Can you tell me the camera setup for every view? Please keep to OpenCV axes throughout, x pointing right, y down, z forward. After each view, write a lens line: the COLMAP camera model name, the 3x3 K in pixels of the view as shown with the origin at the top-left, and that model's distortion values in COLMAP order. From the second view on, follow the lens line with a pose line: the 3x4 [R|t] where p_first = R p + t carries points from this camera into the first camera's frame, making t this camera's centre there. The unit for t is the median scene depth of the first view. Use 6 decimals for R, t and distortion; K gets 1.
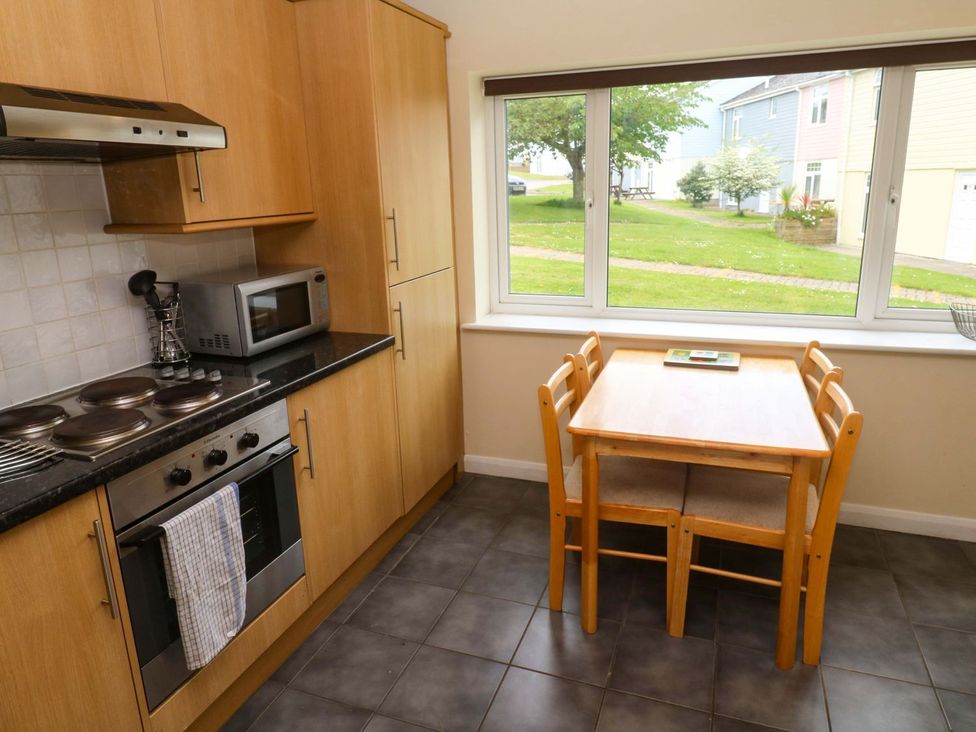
lens RADIAL K [[663.5, 0, 488.7], [0, 663.5, 359.6], [0, 0, 1]] dist [0.025063, -0.000632]
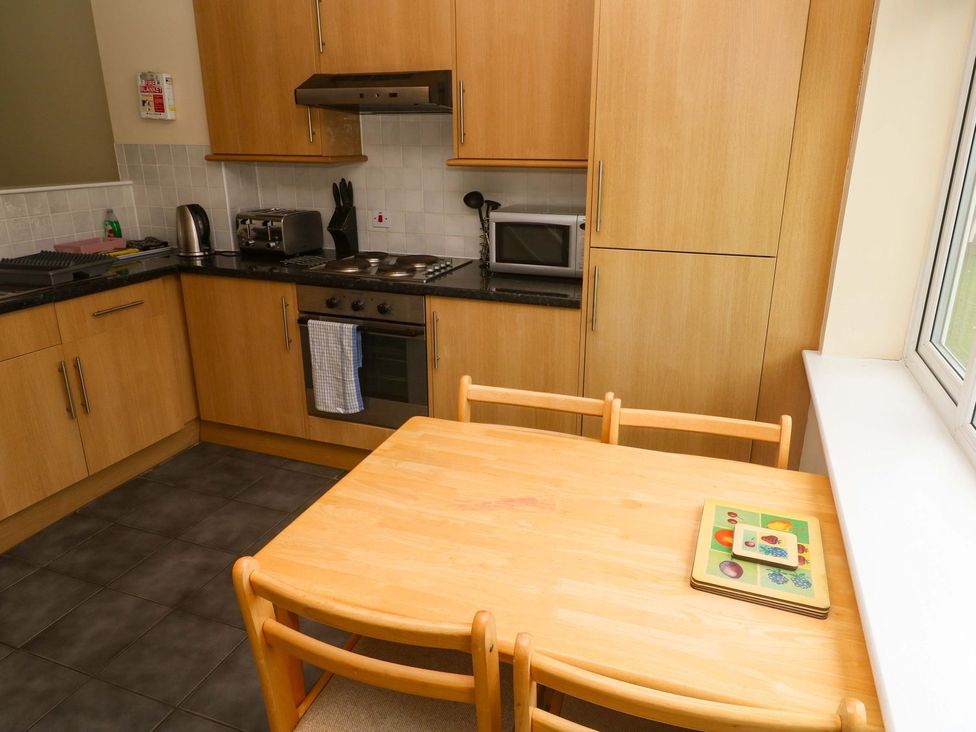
lens RADIAL K [[663.5, 0, 493.5], [0, 663.5, 359.7], [0, 0, 1]] dist [0.025063, -0.000632]
pose [[0.002762, 0.353391, -0.935472, 0.939586], [-0.265249, 0.902225, 0.340048, -0.303822], [0.964176, 0.247194, 0.096228, 1.005216]]
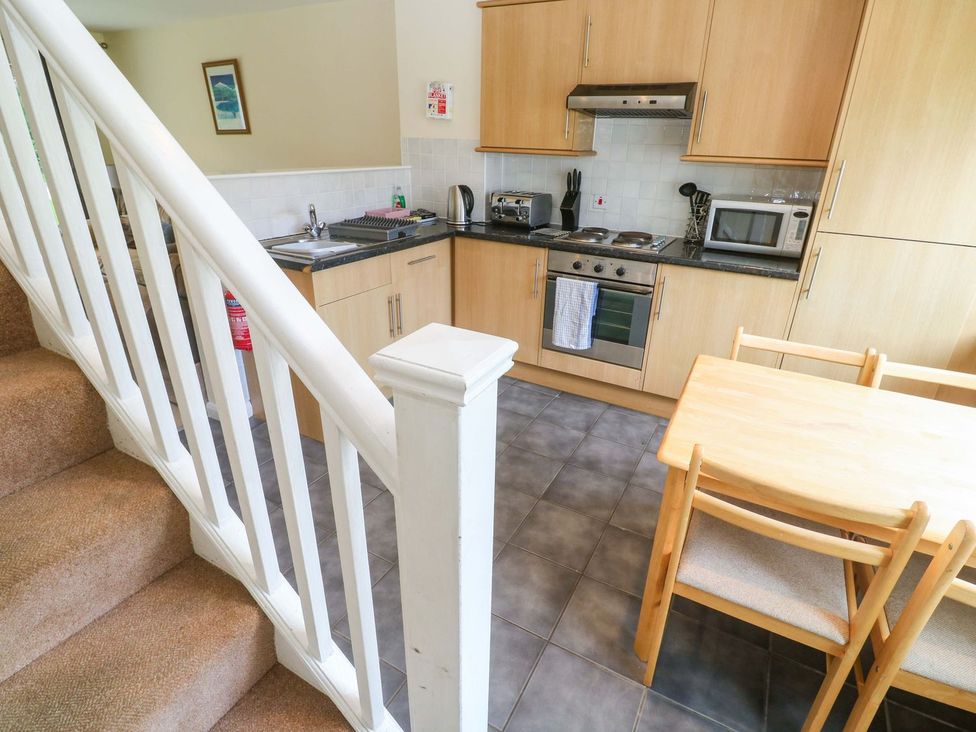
lens RADIAL K [[509.2, 0, 500.4], [0, 509.2, 360.6], [0, 0, 1]] dist [0.004665, -0.000434]
pose [[-0.139001, 0.426382, -0.893799, 0.990206], [-0.284605, 0.847284, 0.448453, -0.197710], [0.948514, 0.316715, 0.003577, 0.671146]]
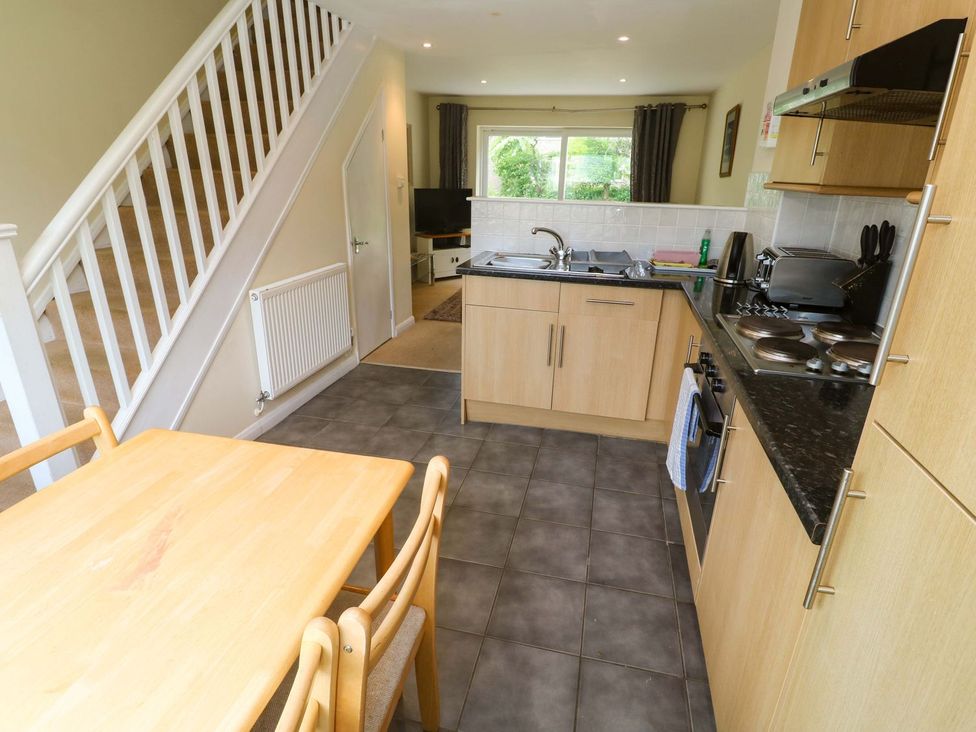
lens RADIAL K [[509.2, 0, 489.9], [0, 509.2, 361.9], [0, 0, 1]] dist [0.004665, -0.000434]
pose [[-0.990722, 0.054980, -0.124285, 0.100841], [-0.029459, 0.805893, 0.591328, -0.353610], [0.132672, 0.589503, -0.796796, 1.427609]]
